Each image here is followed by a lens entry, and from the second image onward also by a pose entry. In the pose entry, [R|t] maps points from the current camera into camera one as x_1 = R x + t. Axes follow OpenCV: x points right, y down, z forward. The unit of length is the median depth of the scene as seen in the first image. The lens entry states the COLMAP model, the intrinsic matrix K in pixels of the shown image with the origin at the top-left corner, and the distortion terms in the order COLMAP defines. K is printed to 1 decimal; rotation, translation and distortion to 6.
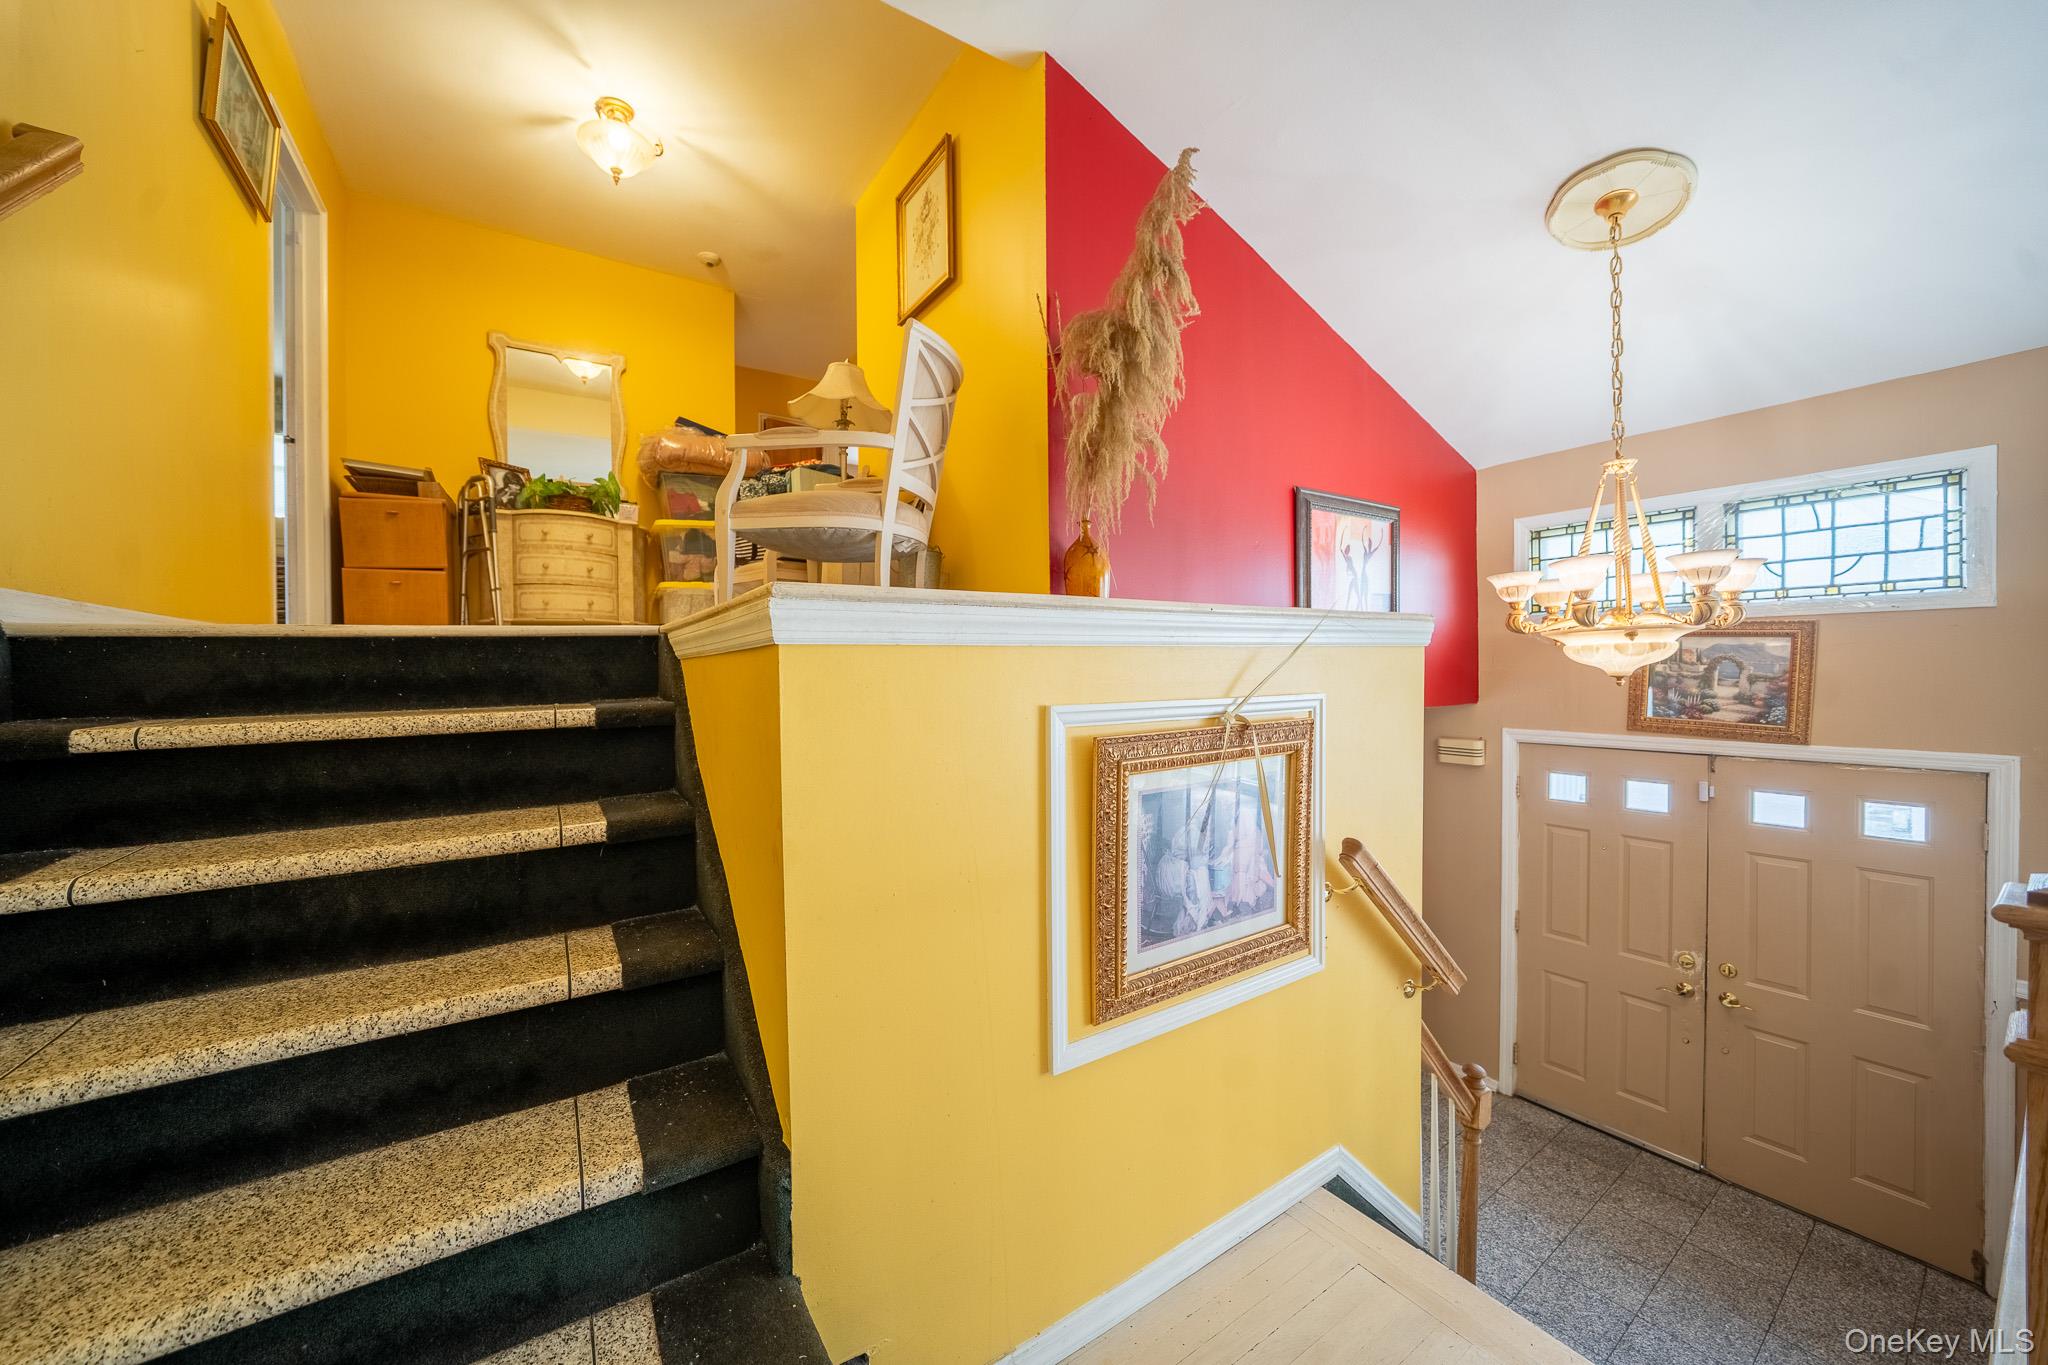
lens RADIAL K [[748.0, 0, 1042.4], [0, 748.0, 683.7], [0, 0, 1]] dist [-0.000960, -0.000092]
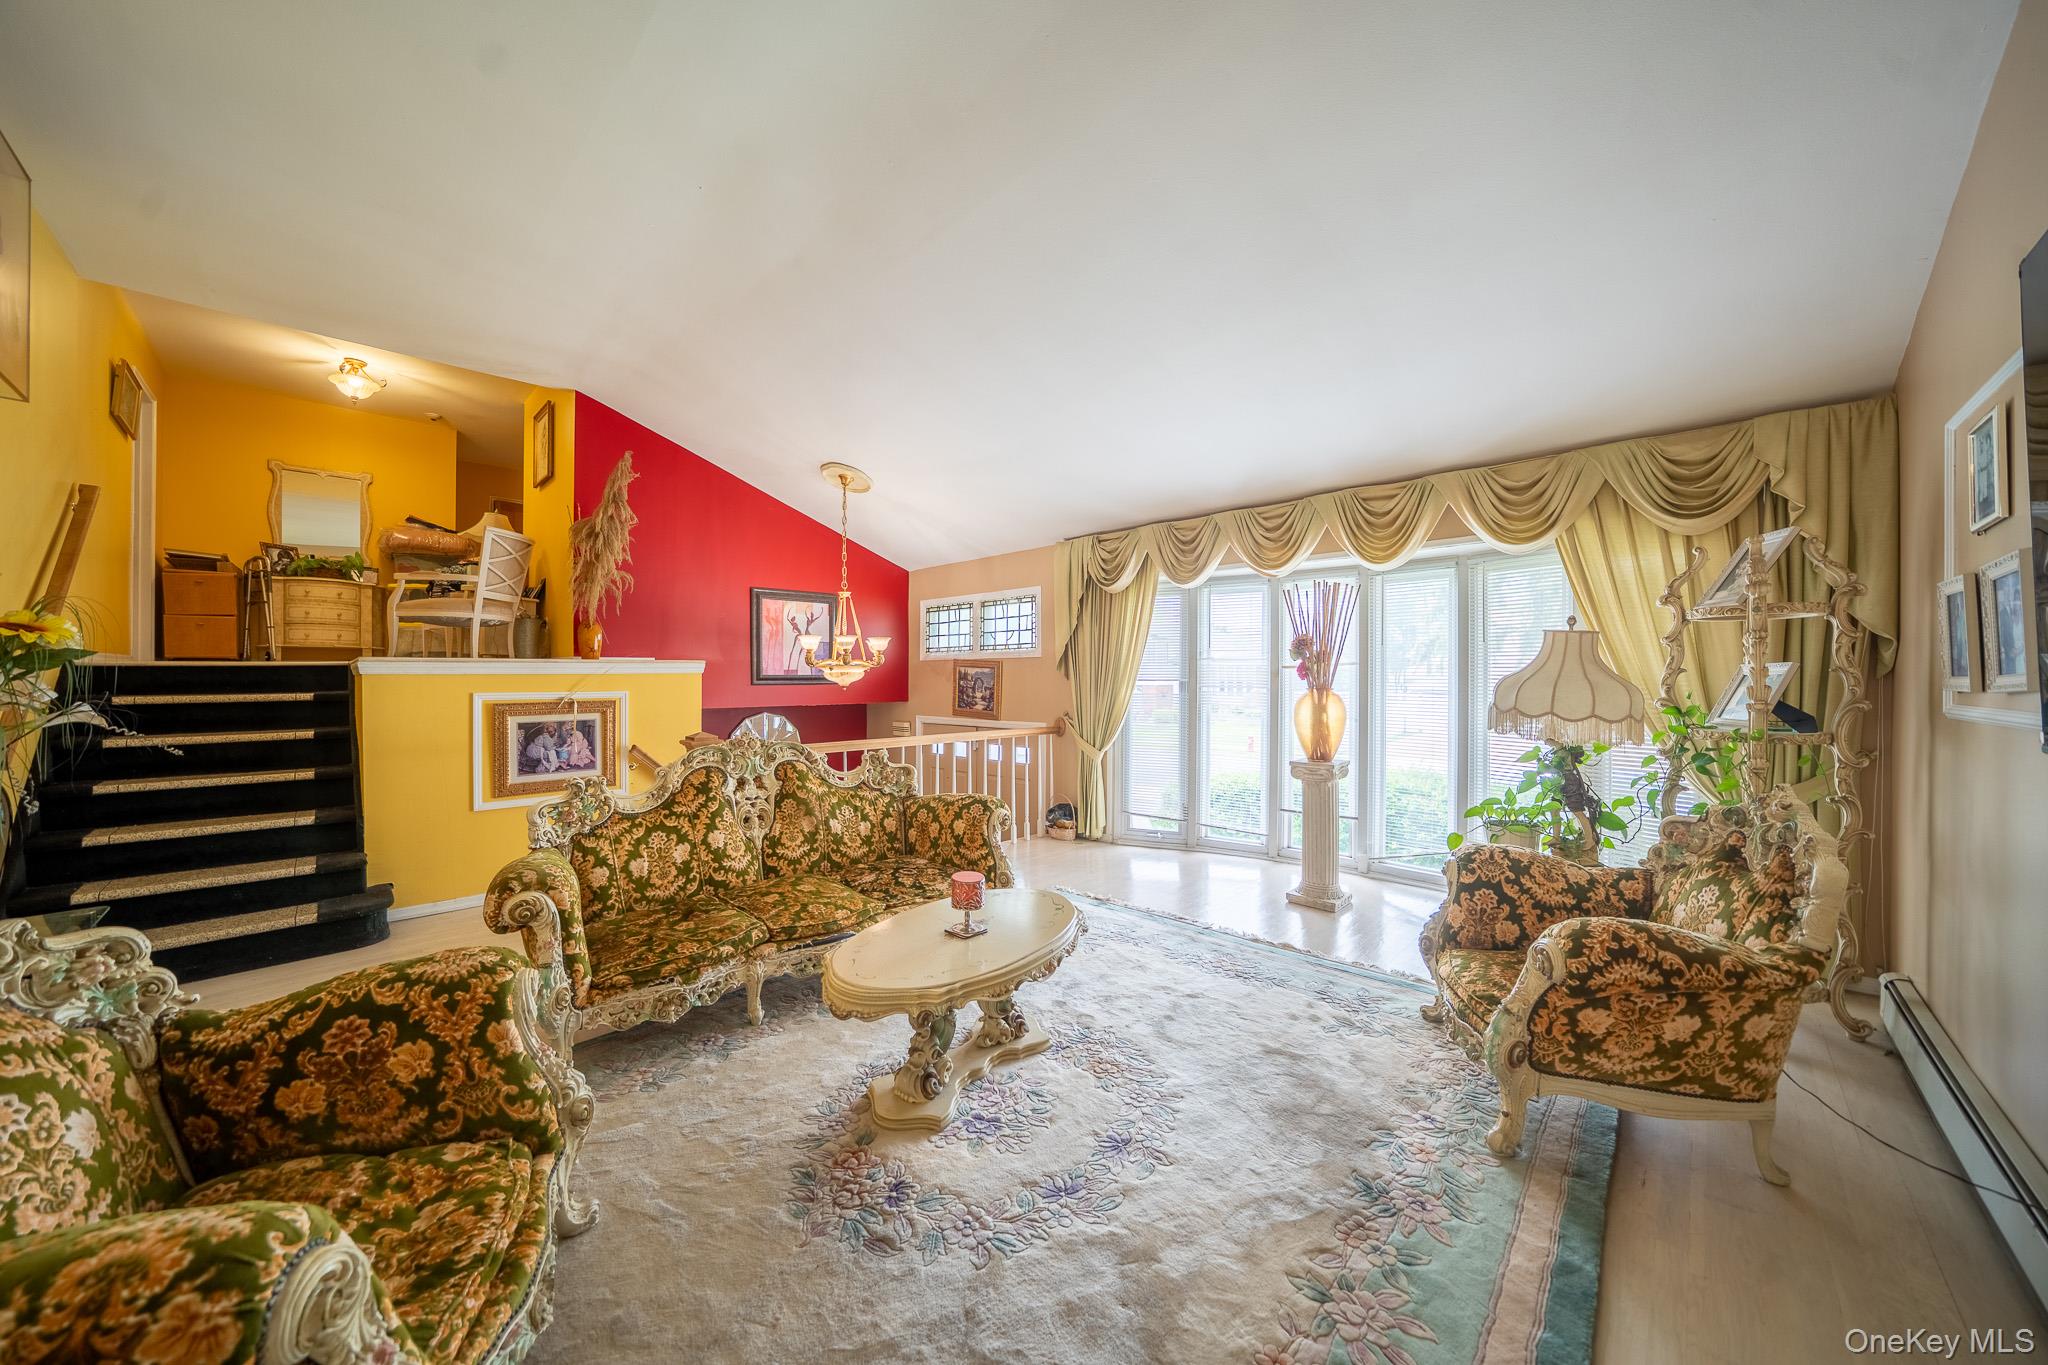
lens RADIAL K [[719.8, 0, 1020.0], [0, 719.8, 682.2], [0, 0, 1]] dist [-0.002838, -0.000099]
pose [[0.984195, 0.010084, 0.176801, 0.685571], [-0.007852, 0.999880, -0.013323, 0.001613], [-0.176914, 0.011725, 0.984156, -0.942978]]
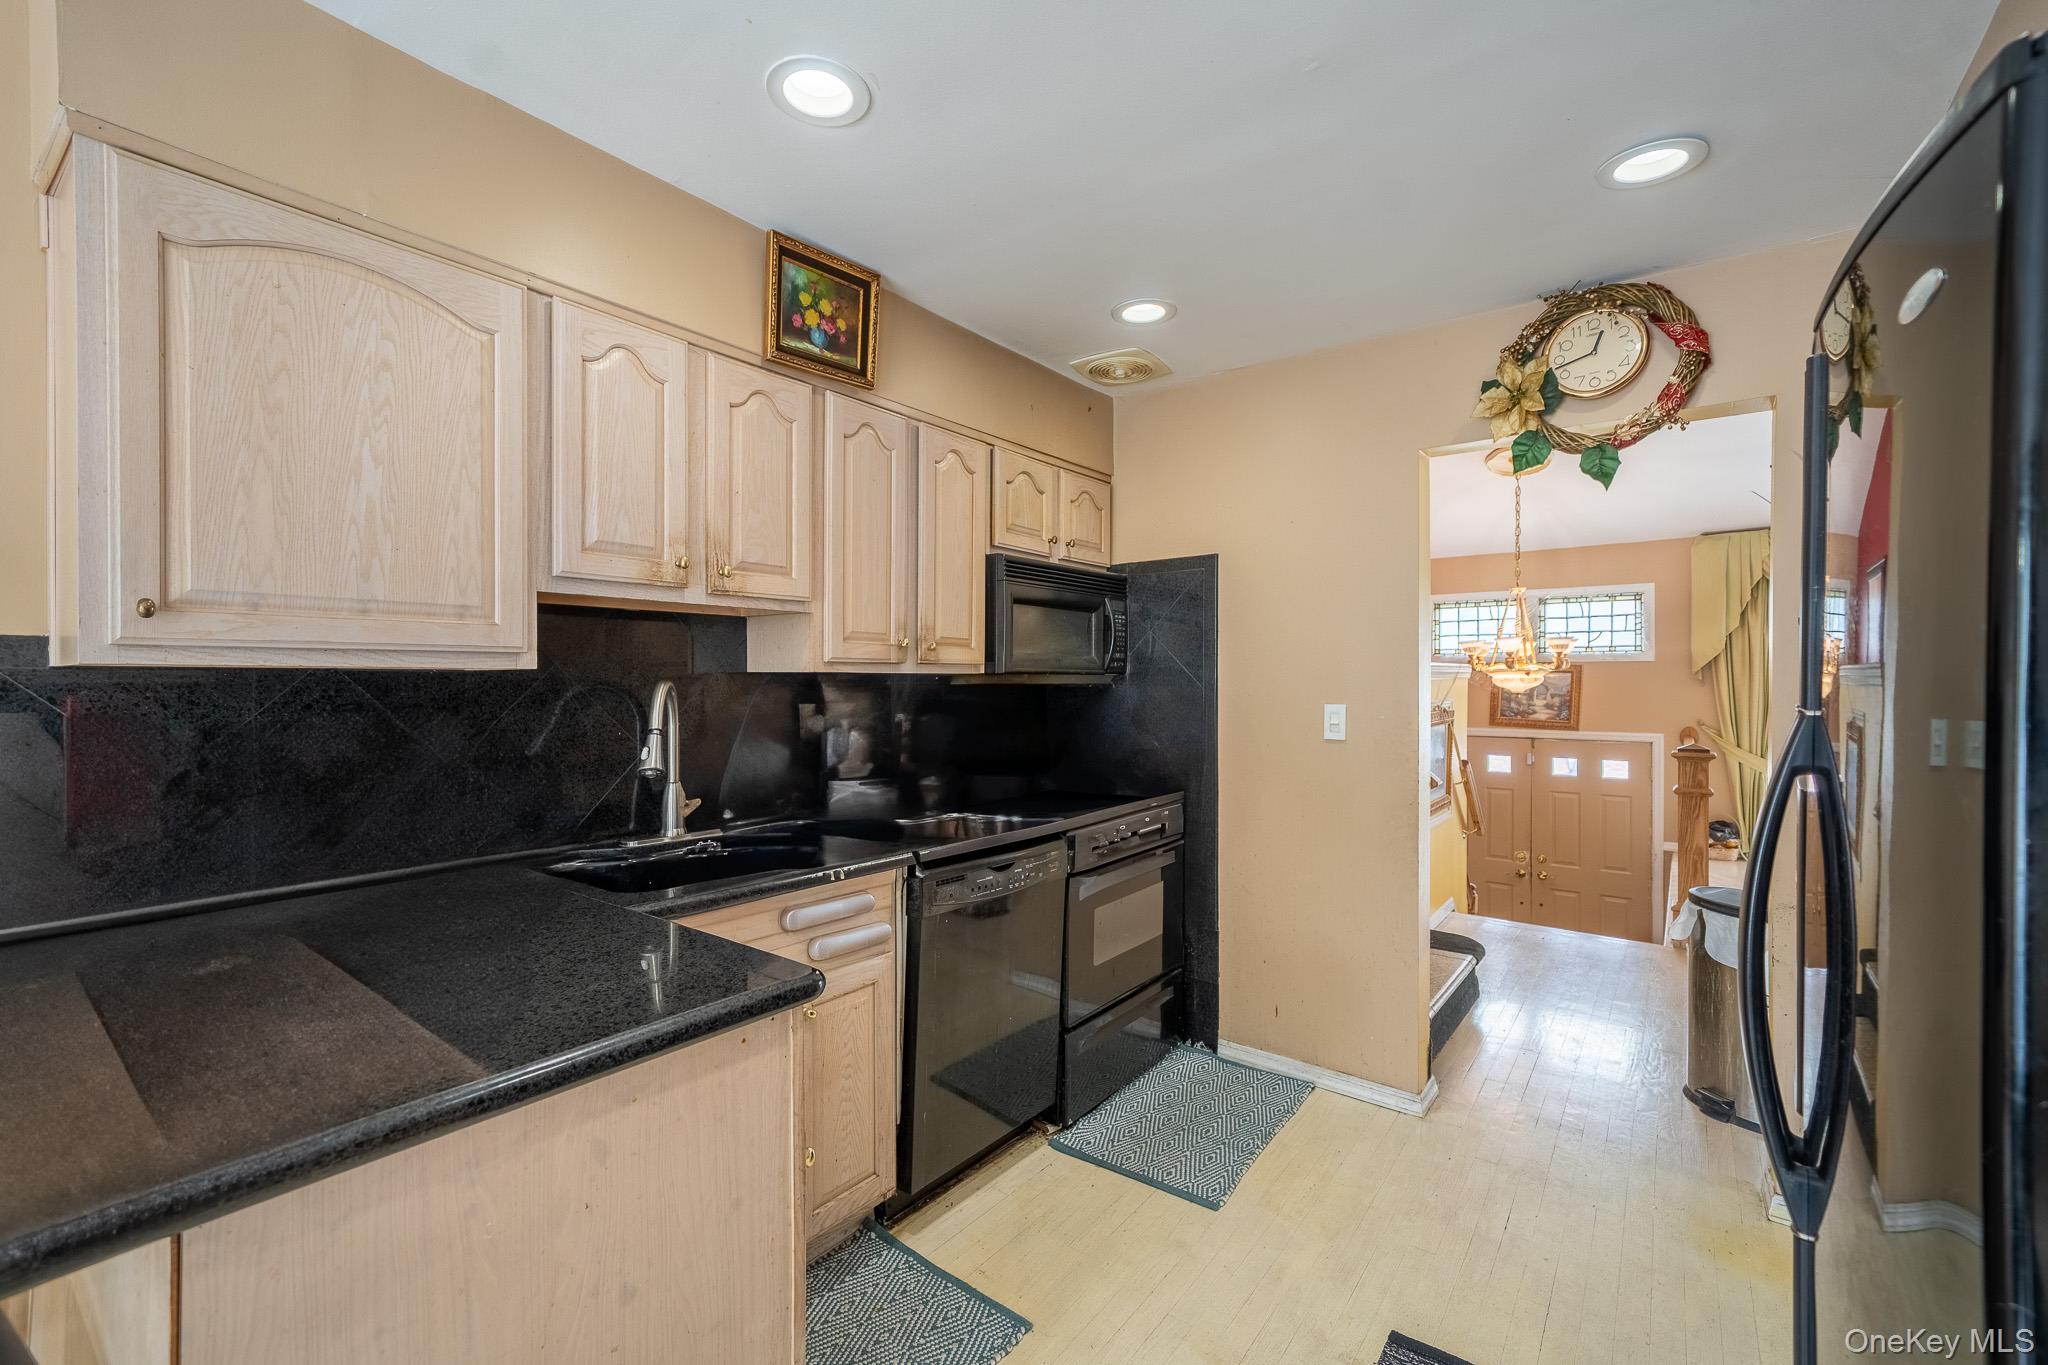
lens RADIAL K [[869.0, 0, 1020.2], [0, 869.0, 683.1], [0, 0, 1]] dist [0.001073, 0.000016]
pose [[0.955335, 0.012891, 0.295244, -0.907610], [-0.007796, 0.999800, -0.018430, 0.012374], [-0.295423, 0.015305, 0.955244, -0.635536]]
